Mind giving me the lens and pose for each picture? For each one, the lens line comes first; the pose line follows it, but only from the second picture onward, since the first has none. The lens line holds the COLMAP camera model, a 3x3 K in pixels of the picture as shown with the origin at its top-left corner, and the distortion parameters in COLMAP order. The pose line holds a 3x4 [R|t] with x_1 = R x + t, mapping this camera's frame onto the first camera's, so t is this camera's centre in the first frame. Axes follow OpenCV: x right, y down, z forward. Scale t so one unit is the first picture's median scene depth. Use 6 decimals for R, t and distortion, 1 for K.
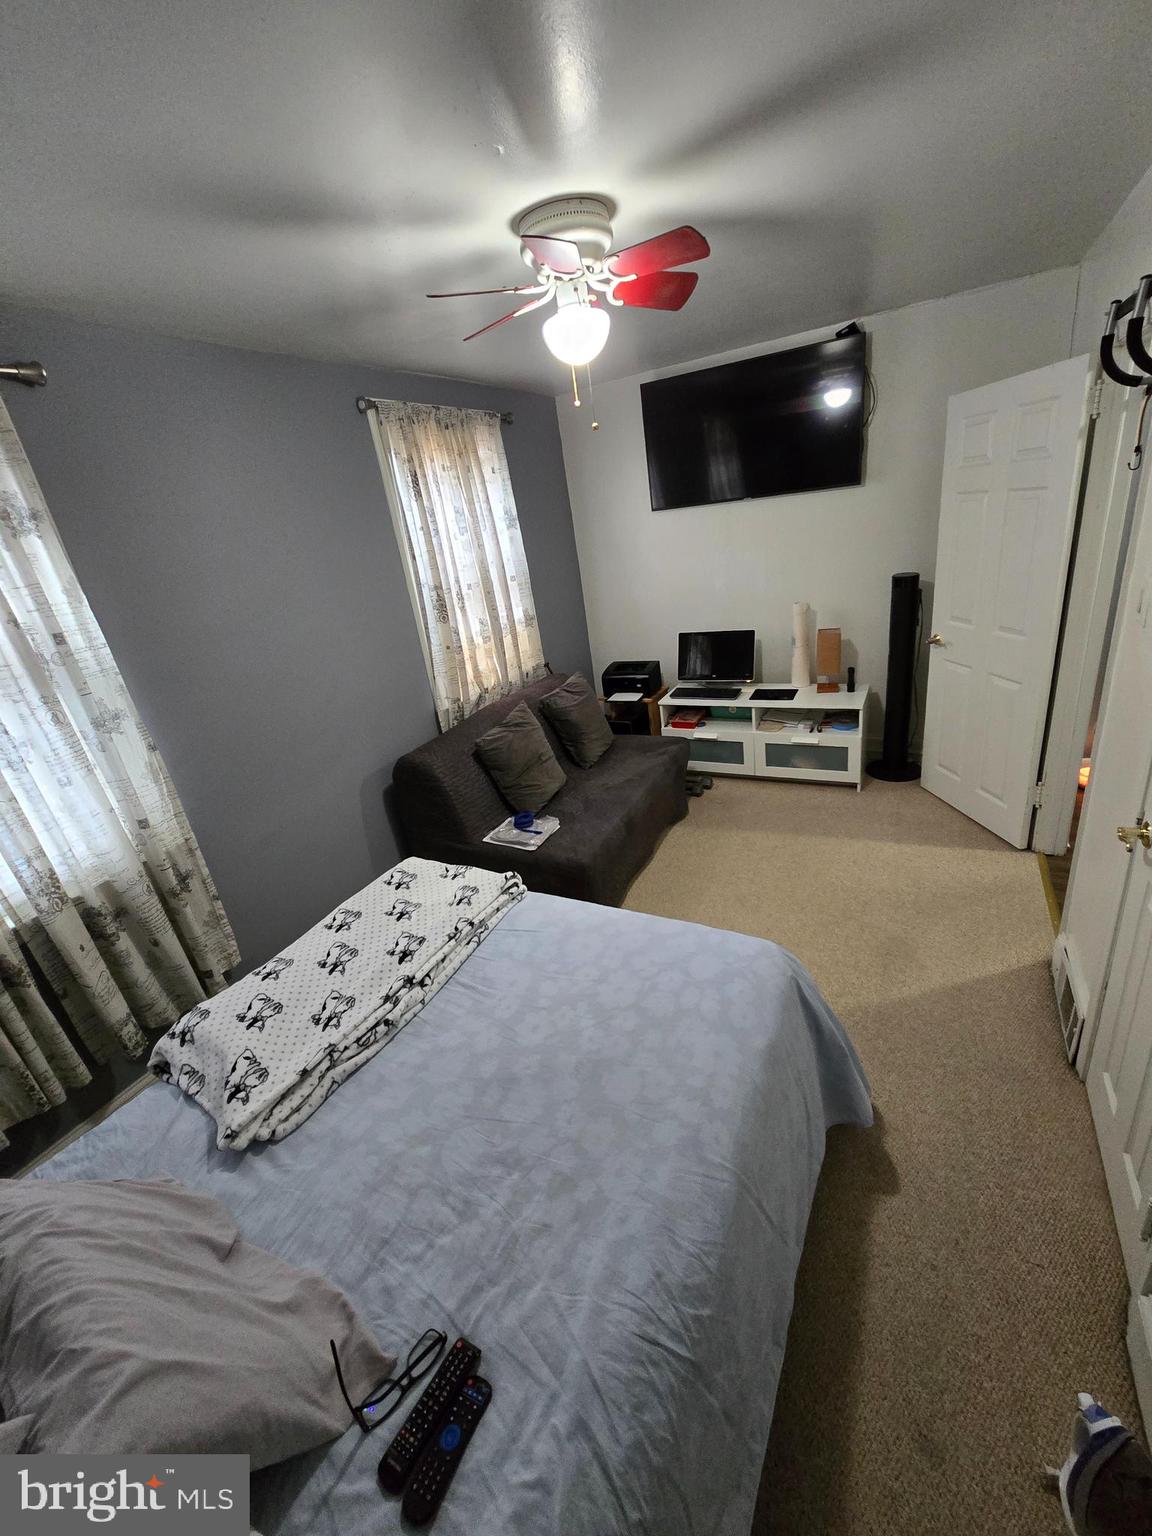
lens RADIAL K [[627.5, 0, 573.7], [0, 627.5, 770.7], [0, 0, 1]] dist [-0.002059, 0.000912]
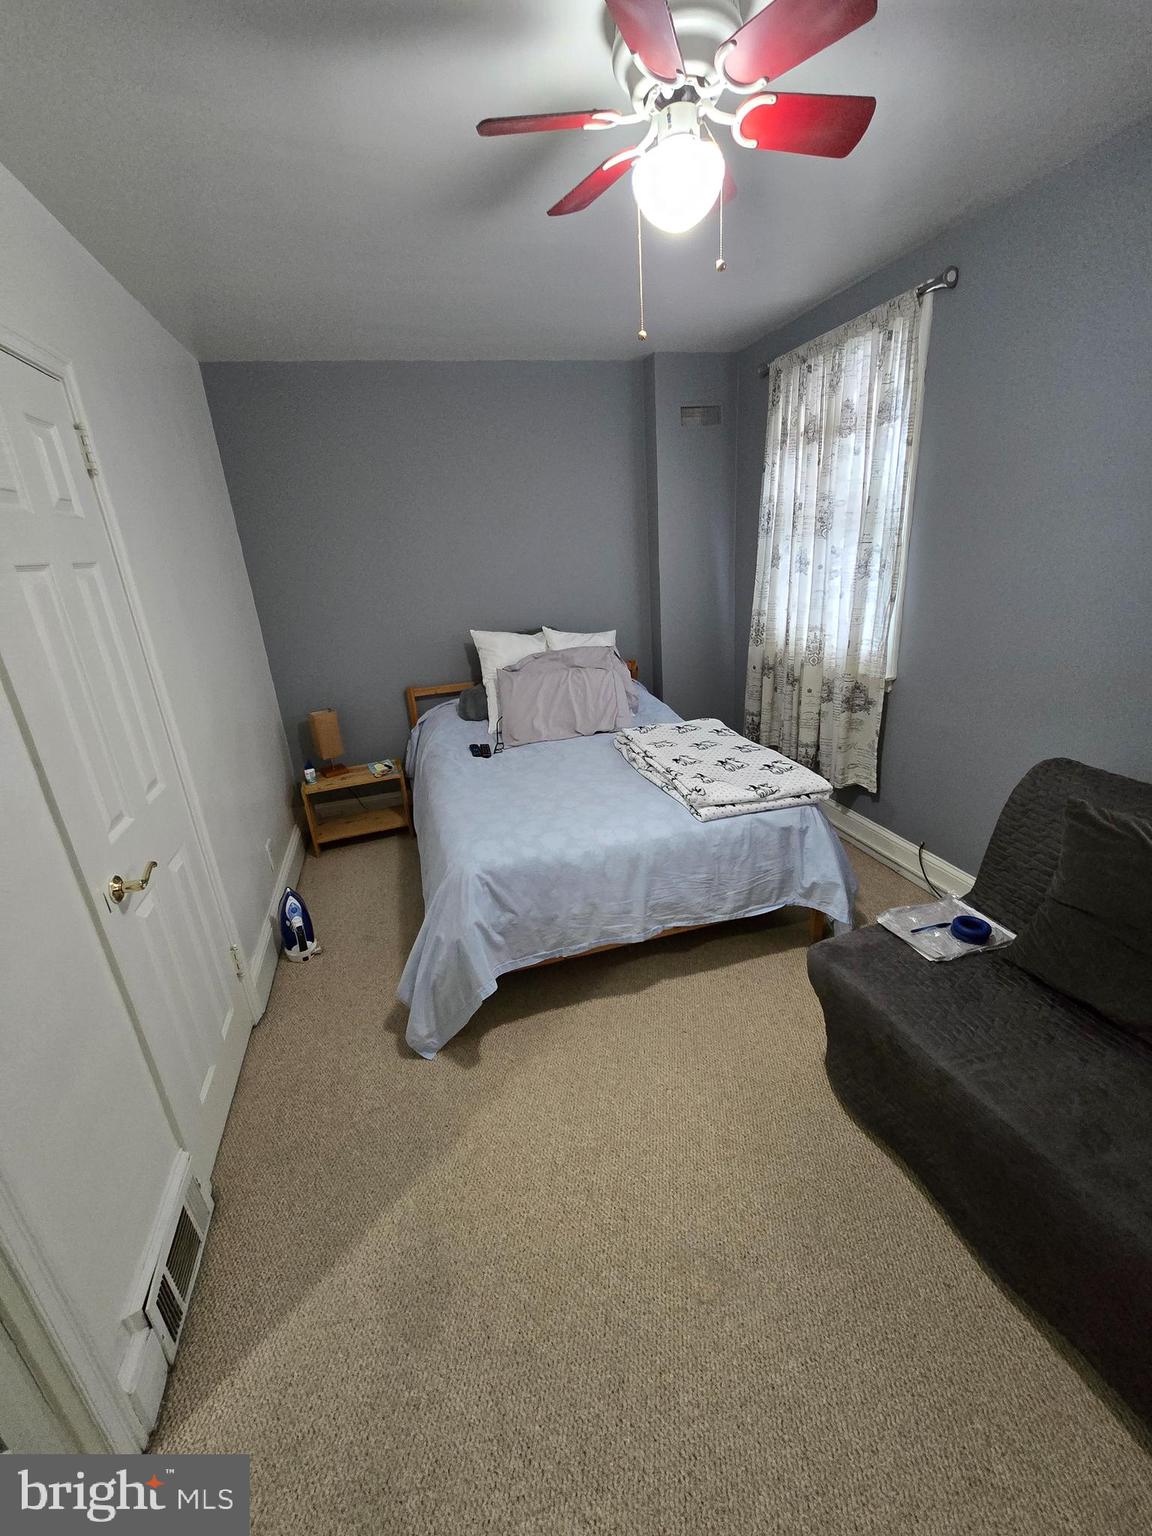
lens RADIAL K [[627.5, 0, 573.3], [0, 627.5, 757.7], [0, 0, 1]] dist [-0.002059, 0.000912]
pose [[-0.696097, 0.401720, -0.595038, 0.837227], [-0.111889, 0.757976, 0.642614, -0.680482], [0.709175, 0.513900, -0.482677, 1.682046]]
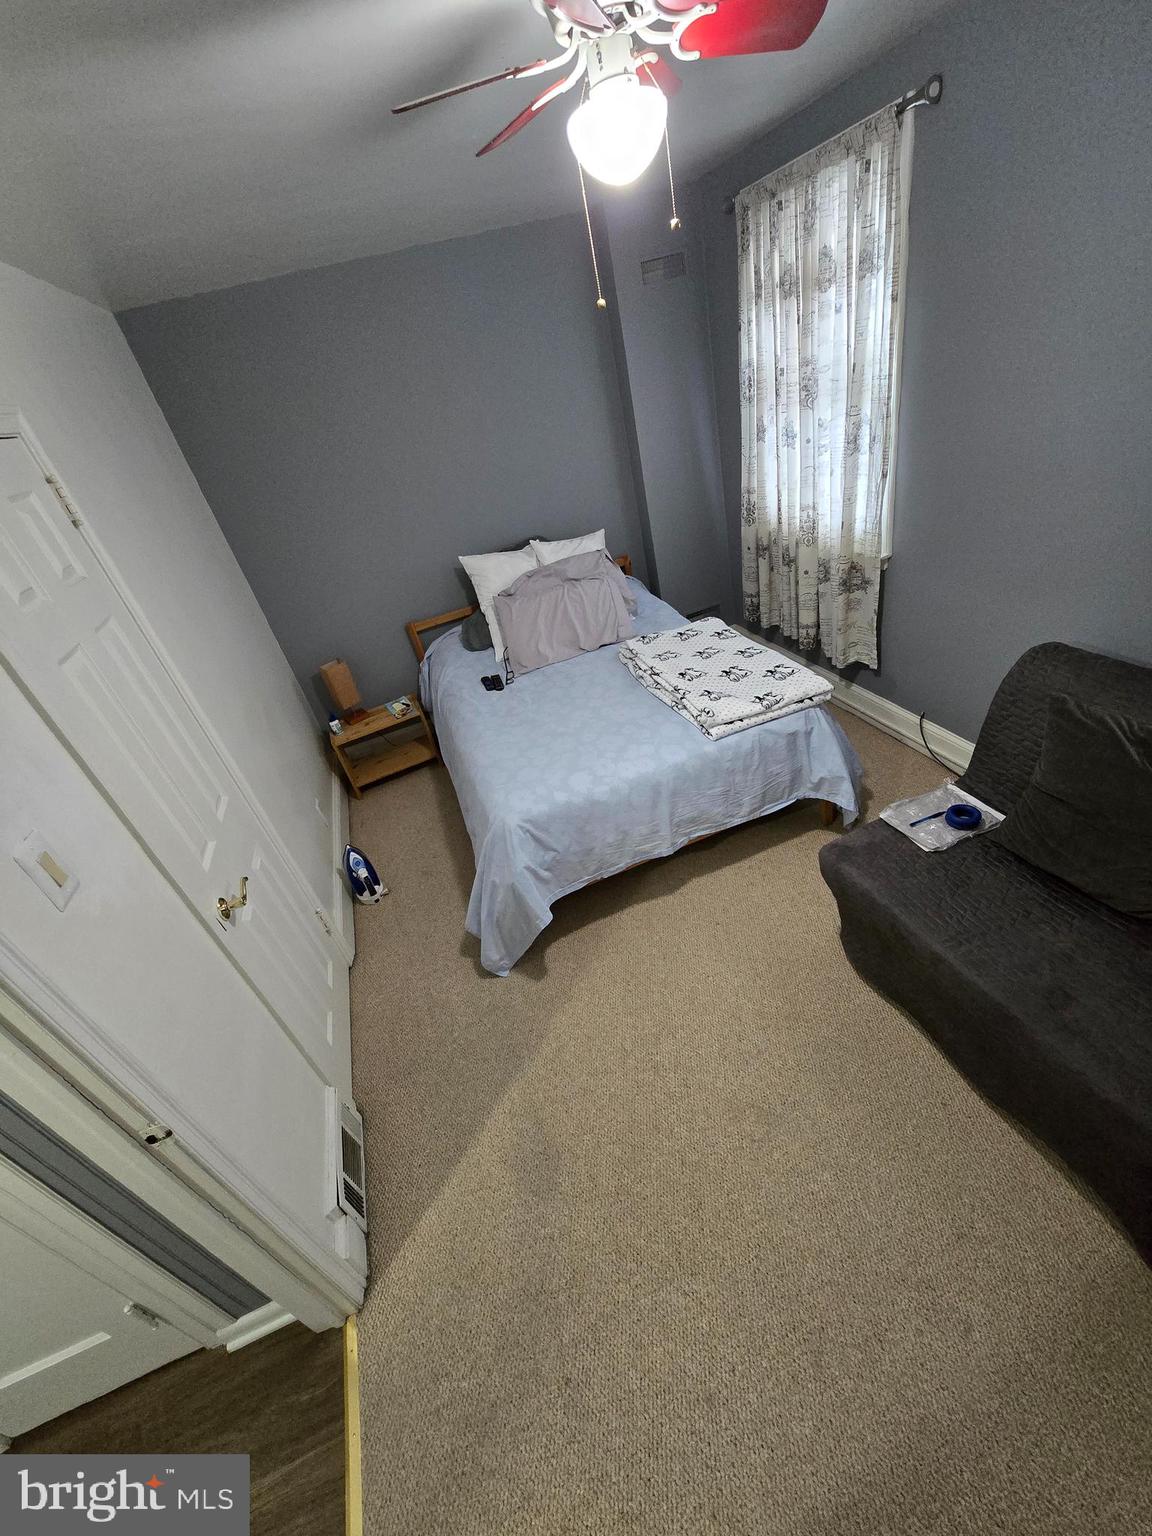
lens RADIAL K [[627.5, 0, 574.8], [0, 627.5, 756.0], [0, 0, 1]] dist [-0.002059, 0.000912]
pose [[-0.623703, 0.623714, -0.471142, 0.802379], [0.001646, 0.603791, 0.797141, -0.874550], [0.781660, 0.496403, -0.377613, 1.611856]]
